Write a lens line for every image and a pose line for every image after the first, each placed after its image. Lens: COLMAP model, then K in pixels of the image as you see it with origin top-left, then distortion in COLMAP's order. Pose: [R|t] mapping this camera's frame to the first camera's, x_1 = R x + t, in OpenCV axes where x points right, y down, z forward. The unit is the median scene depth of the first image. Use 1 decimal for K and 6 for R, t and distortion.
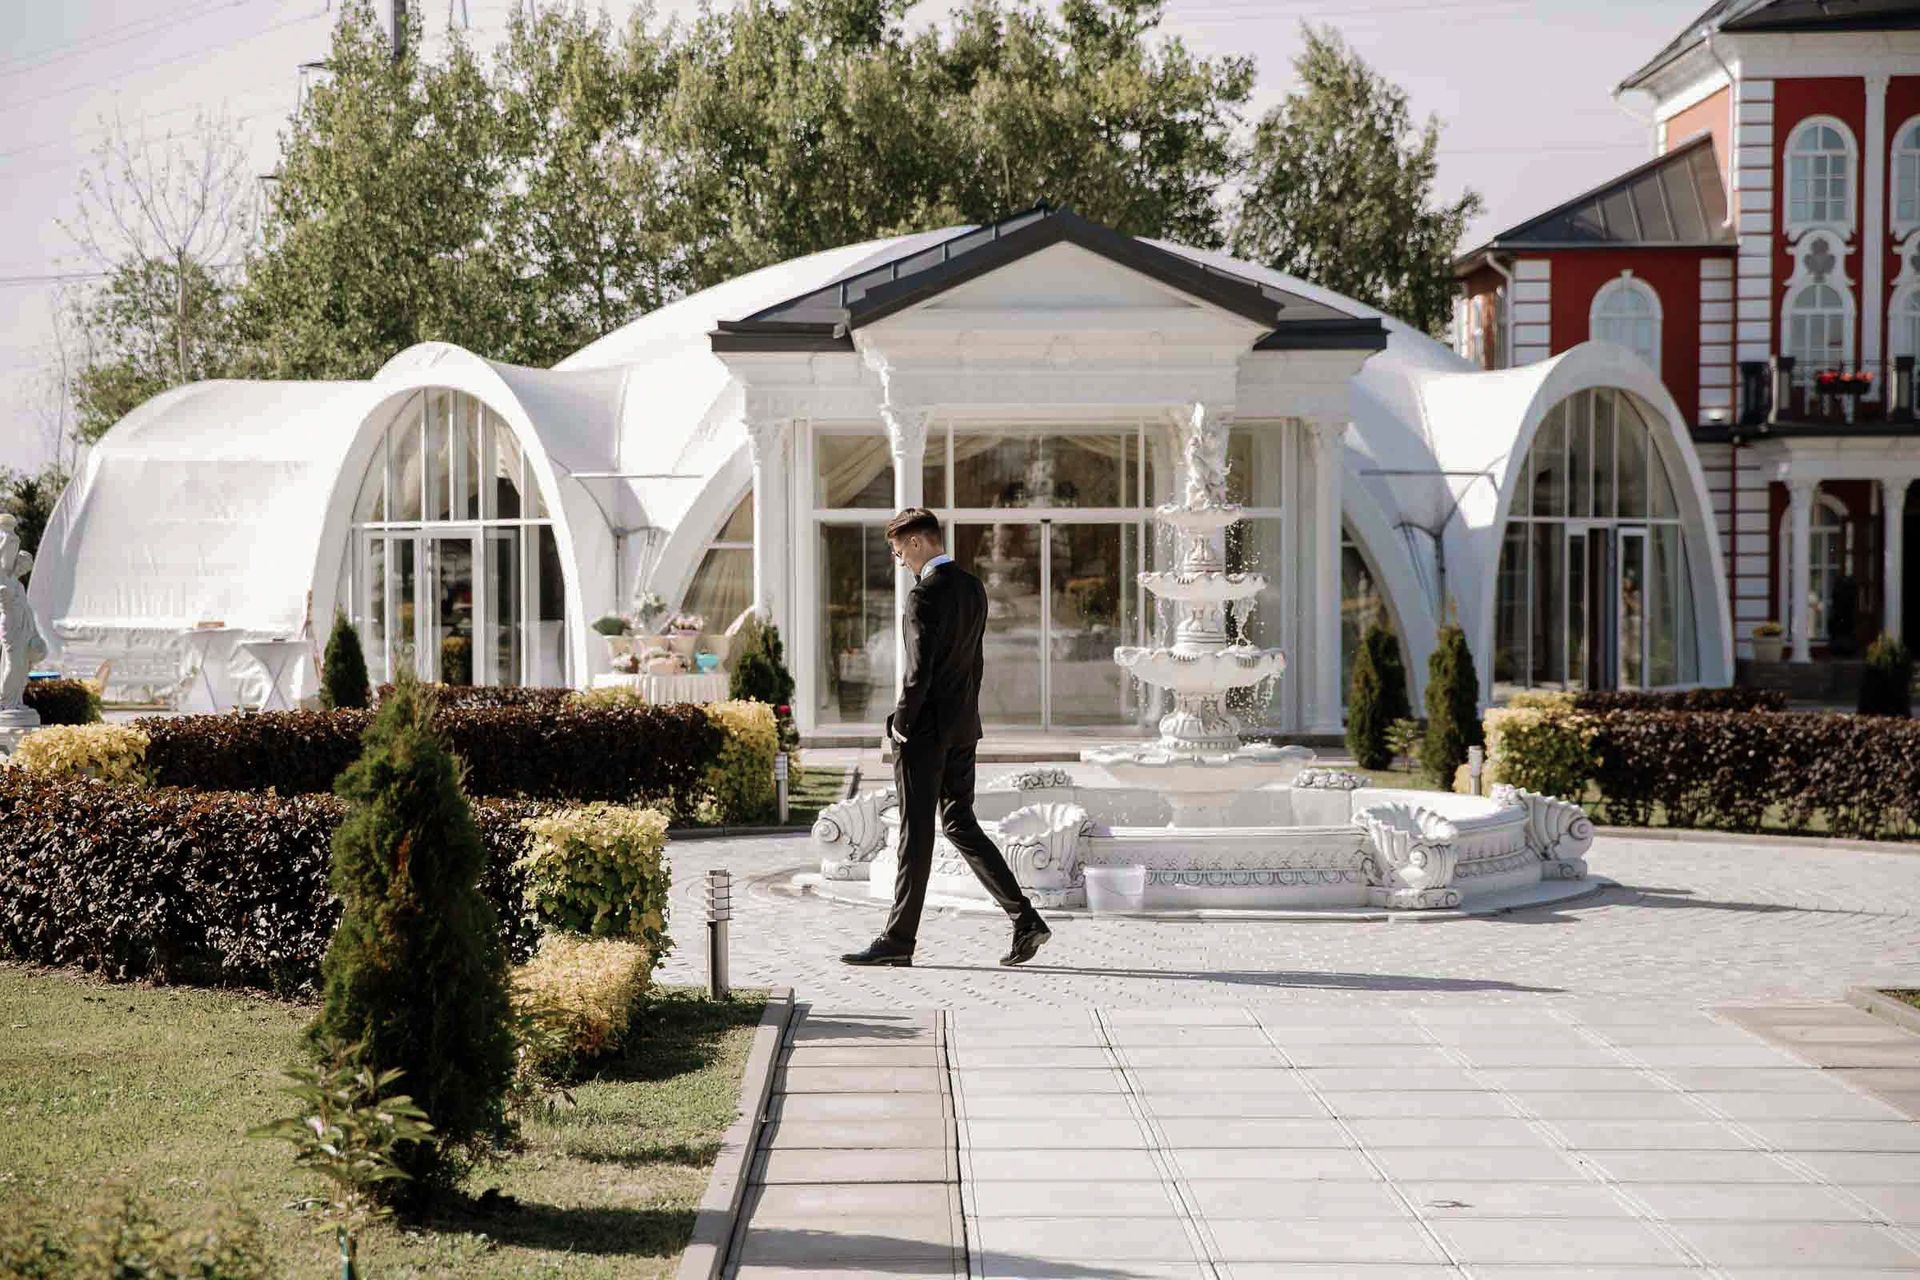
lens RADIAL K [[2905.8, 0, 960.0], [0, 2905.8, 640.0], [0, 0, 1]] dist [0.137852, -0.143697]
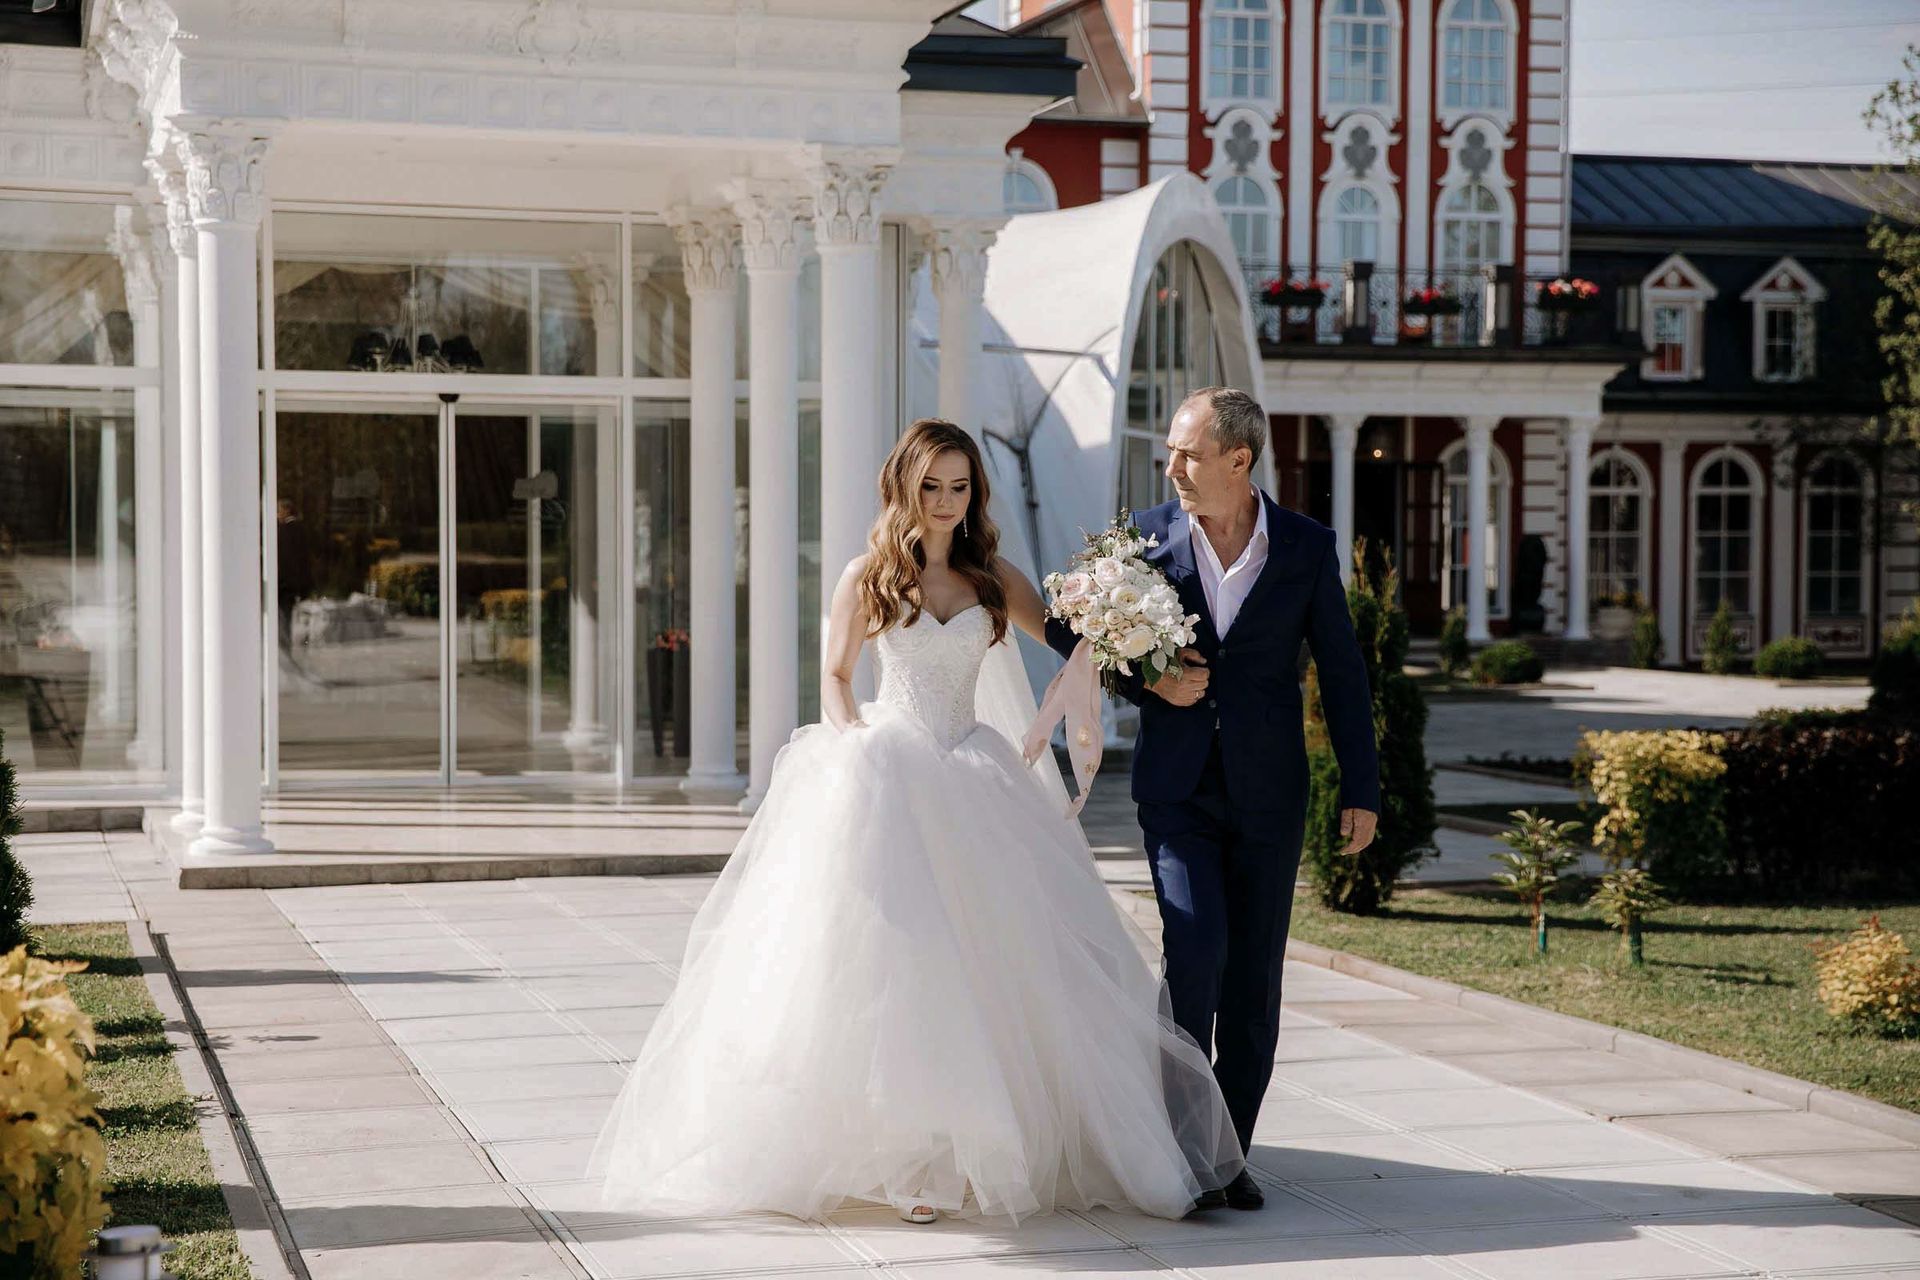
lens RADIAL K [[2905.8, 0, 960.0], [0, 2905.8, 640.0], [0, 0, 1]] dist [0.137852, -0.143697]
pose [[0.955340, -0.009208, 0.295365, -0.021763], [0.006899, 0.999937, 0.008858, -0.000352], [-0.295428, -0.006424, 0.955343, 0.251541]]
